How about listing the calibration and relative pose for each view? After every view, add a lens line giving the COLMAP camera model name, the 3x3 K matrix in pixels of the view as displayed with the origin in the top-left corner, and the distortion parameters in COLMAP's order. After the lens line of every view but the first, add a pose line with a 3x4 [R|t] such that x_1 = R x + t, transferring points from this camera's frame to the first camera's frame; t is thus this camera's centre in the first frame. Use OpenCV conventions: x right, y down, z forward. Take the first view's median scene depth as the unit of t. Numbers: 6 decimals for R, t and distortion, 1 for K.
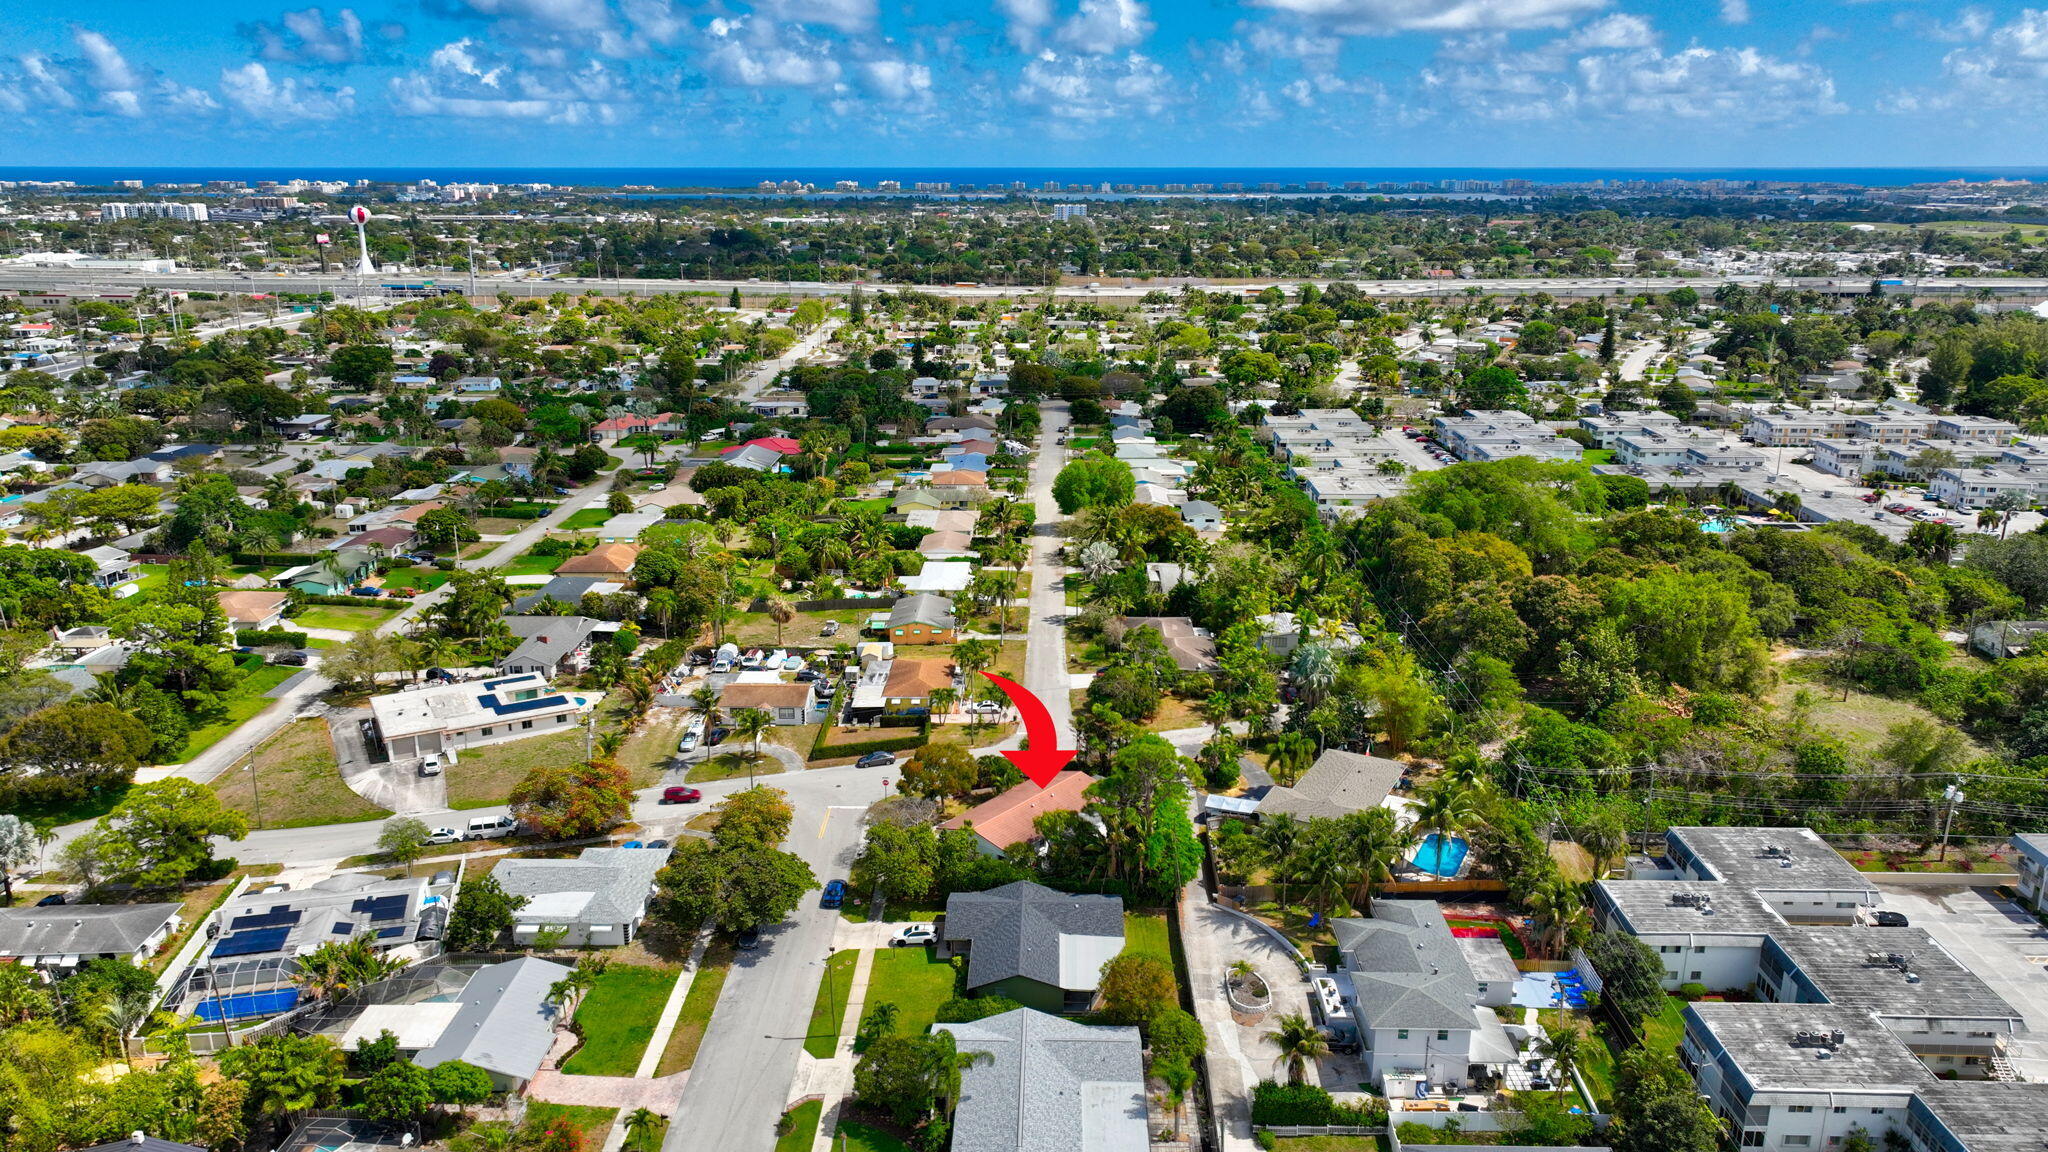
lens RADIAL K [[1444.1, 0, 1027.8], [0, 1444.1, 570.8], [0, 0, 1]] dist [0.010297, 0.003535]
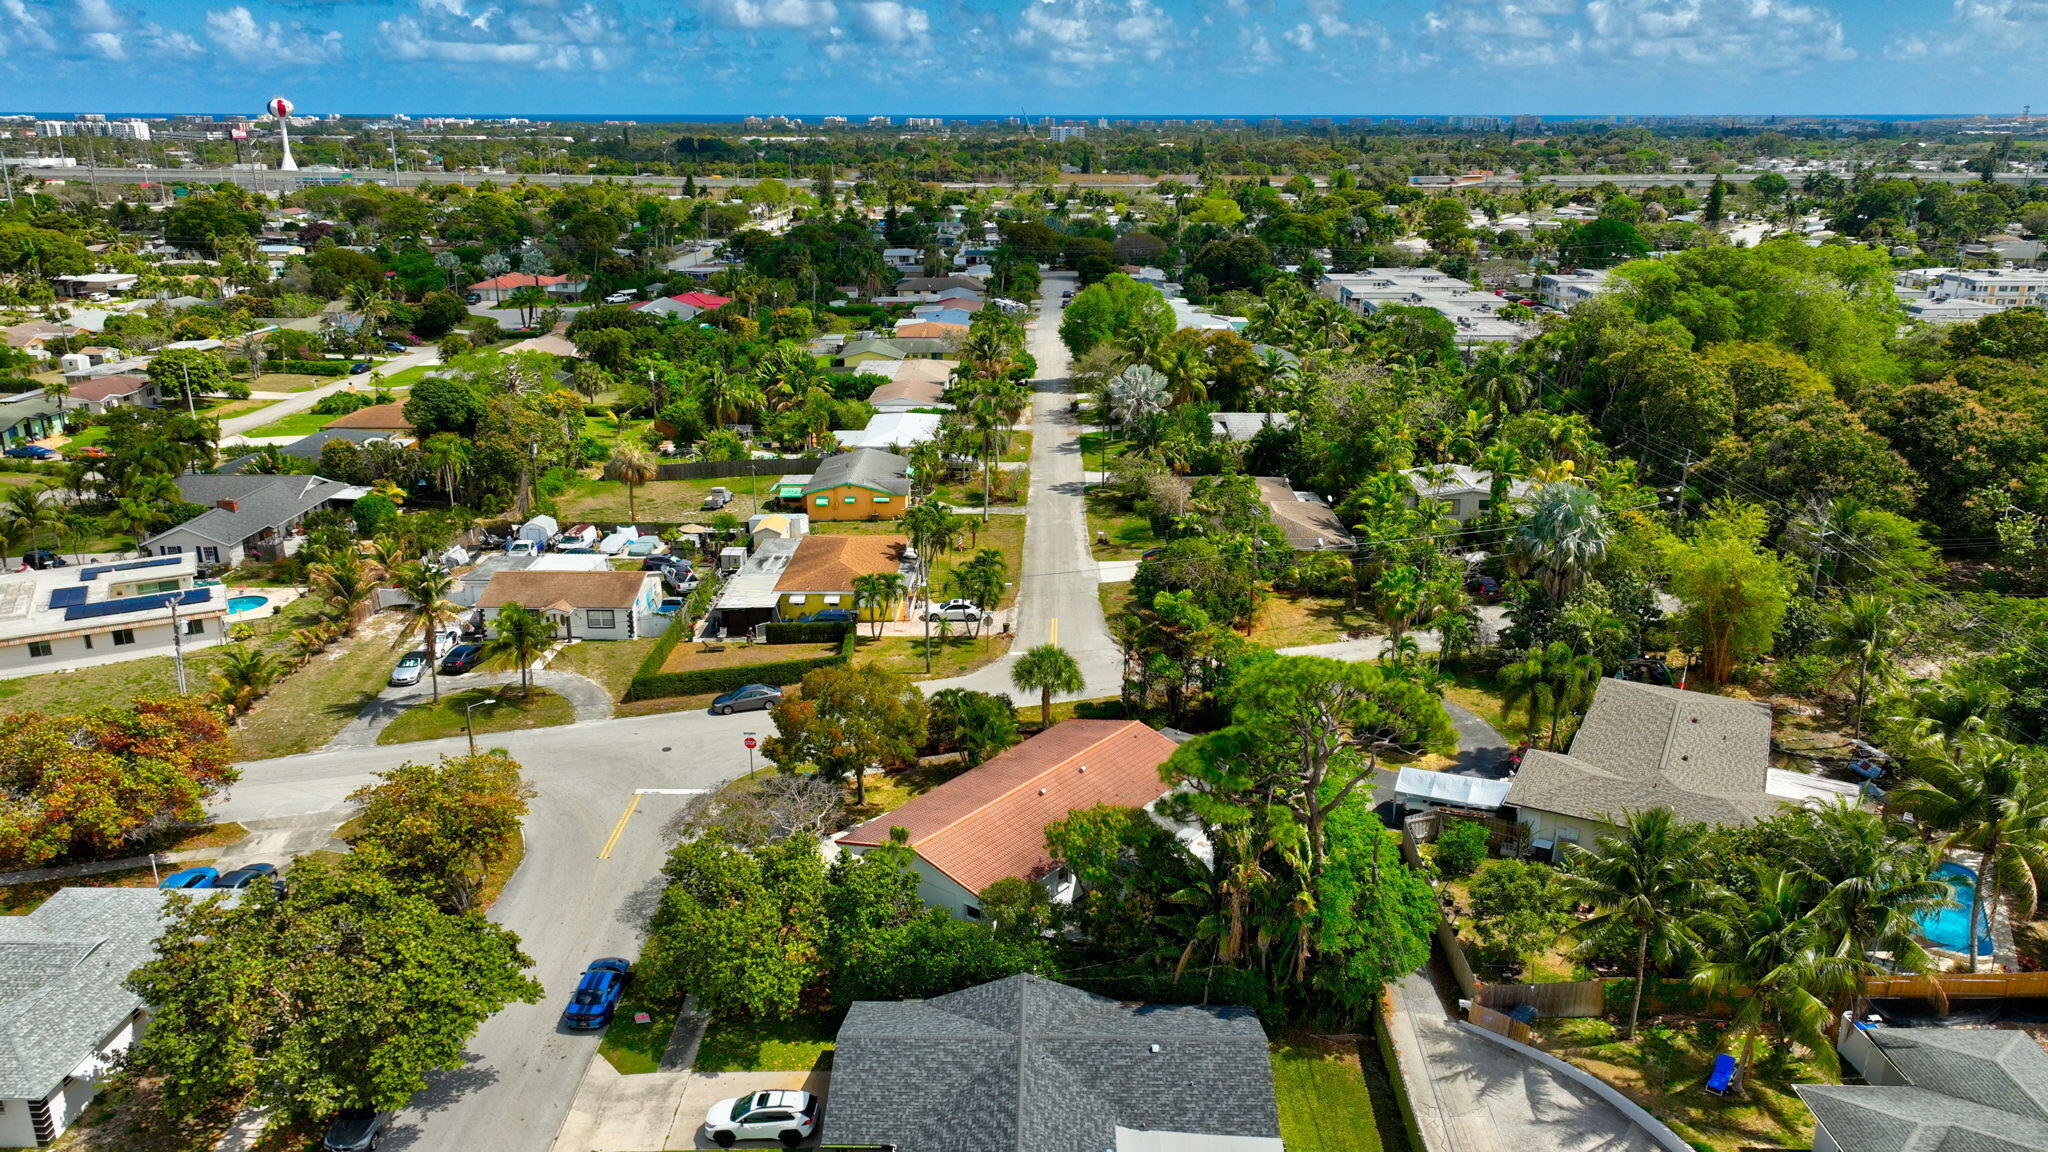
lens RADIAL K [[1471.1, 0, 1028.3], [0, 1471.1, 578.5], [0, 0, 1]] dist [0.008701, 0.007151]
pose [[0.999992, -0.000342, 0.003998, -0.002343], [0.000182, 0.999203, 0.039913, 0.058582], [-0.004008, -0.039912, 0.999195, 0.415984]]
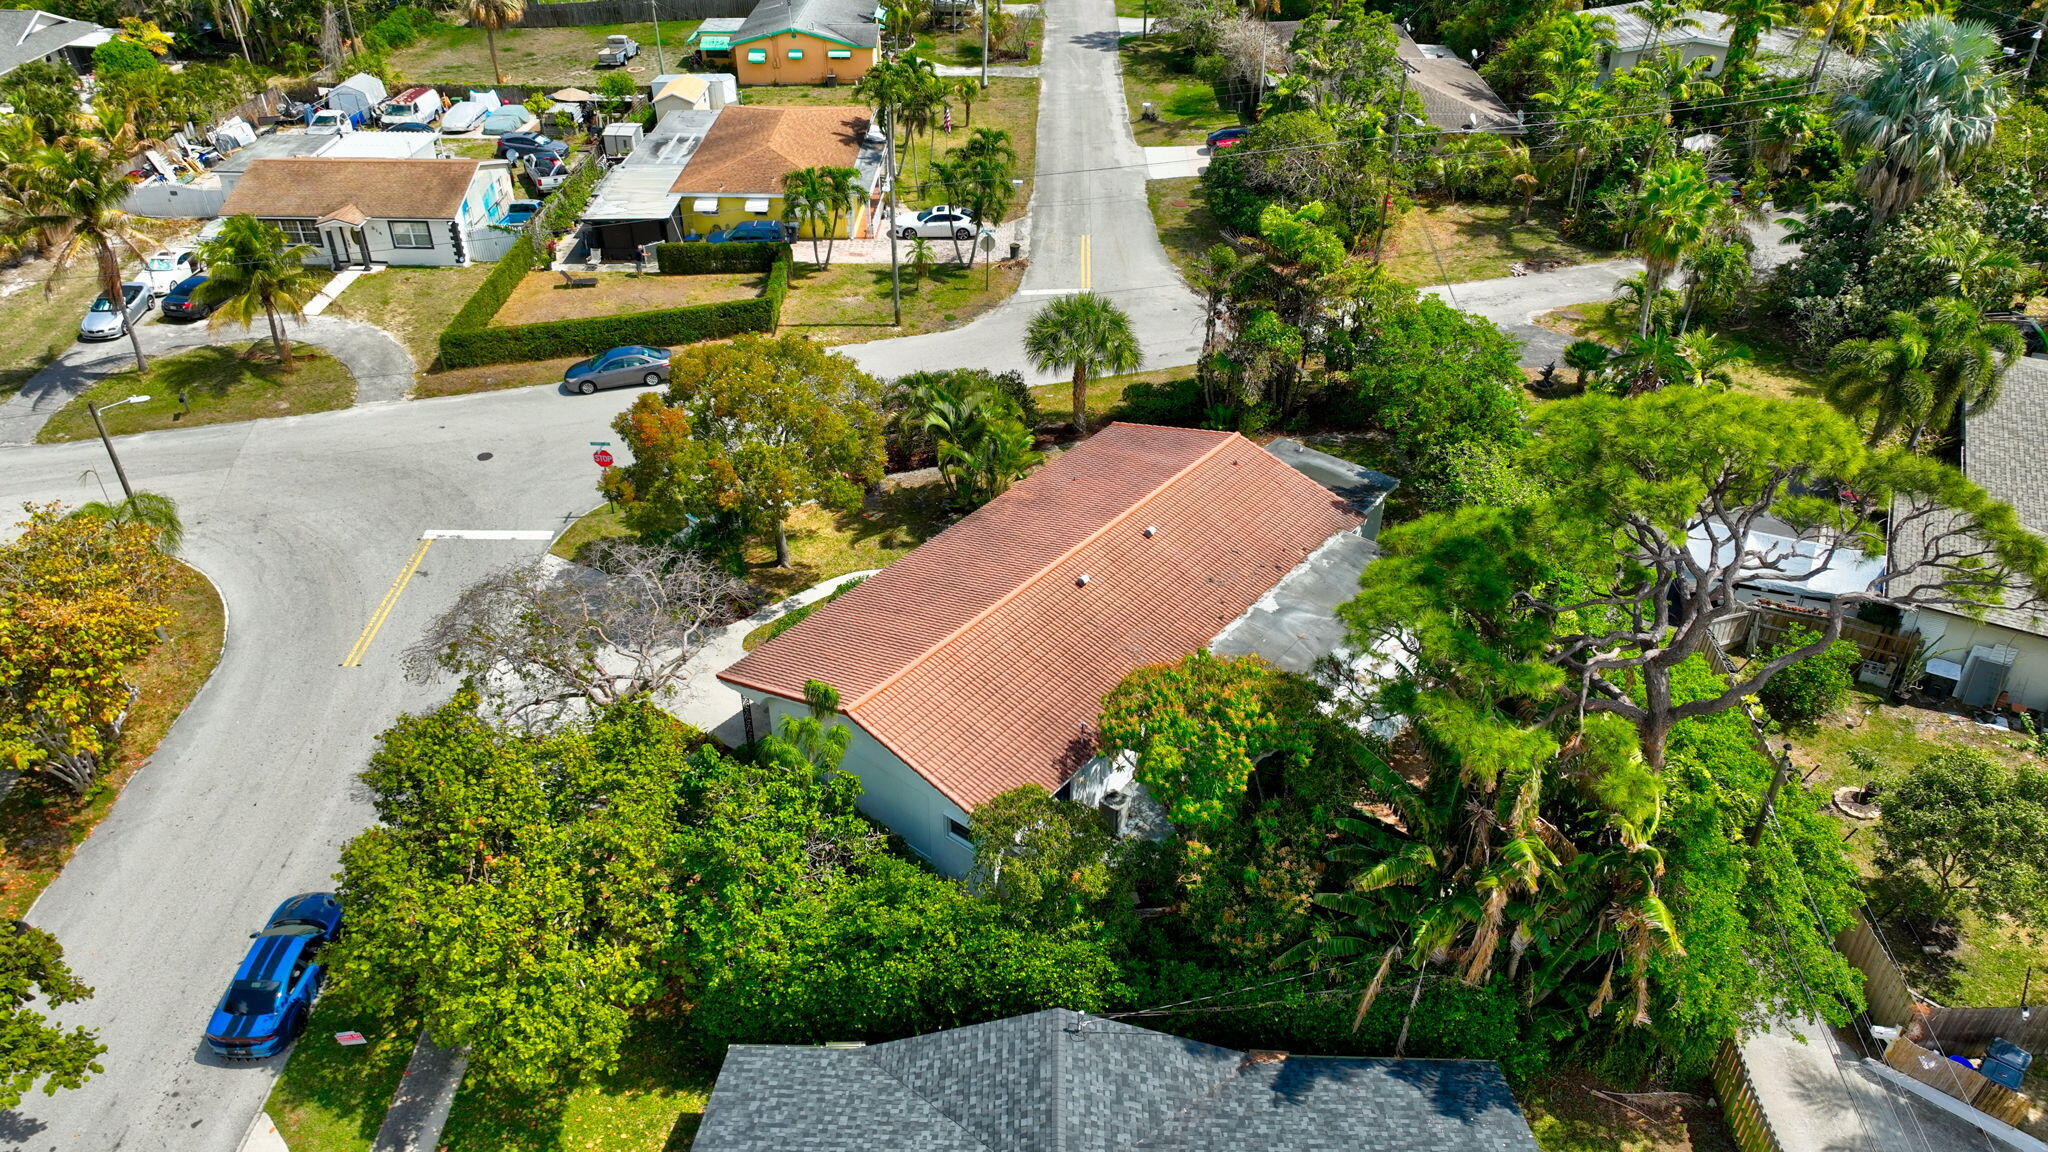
lens RADIAL K [[1471.1, 0, 1028.3], [0, 1471.1, 578.5], [0, 0, 1]] dist [0.008701, 0.007151]
pose [[0.999989, 0.003382, 0.003305, -0.006027], [-0.004251, 0.949091, 0.314974, 0.060331], [-0.002071, -0.314985, 0.949094, 0.590586]]
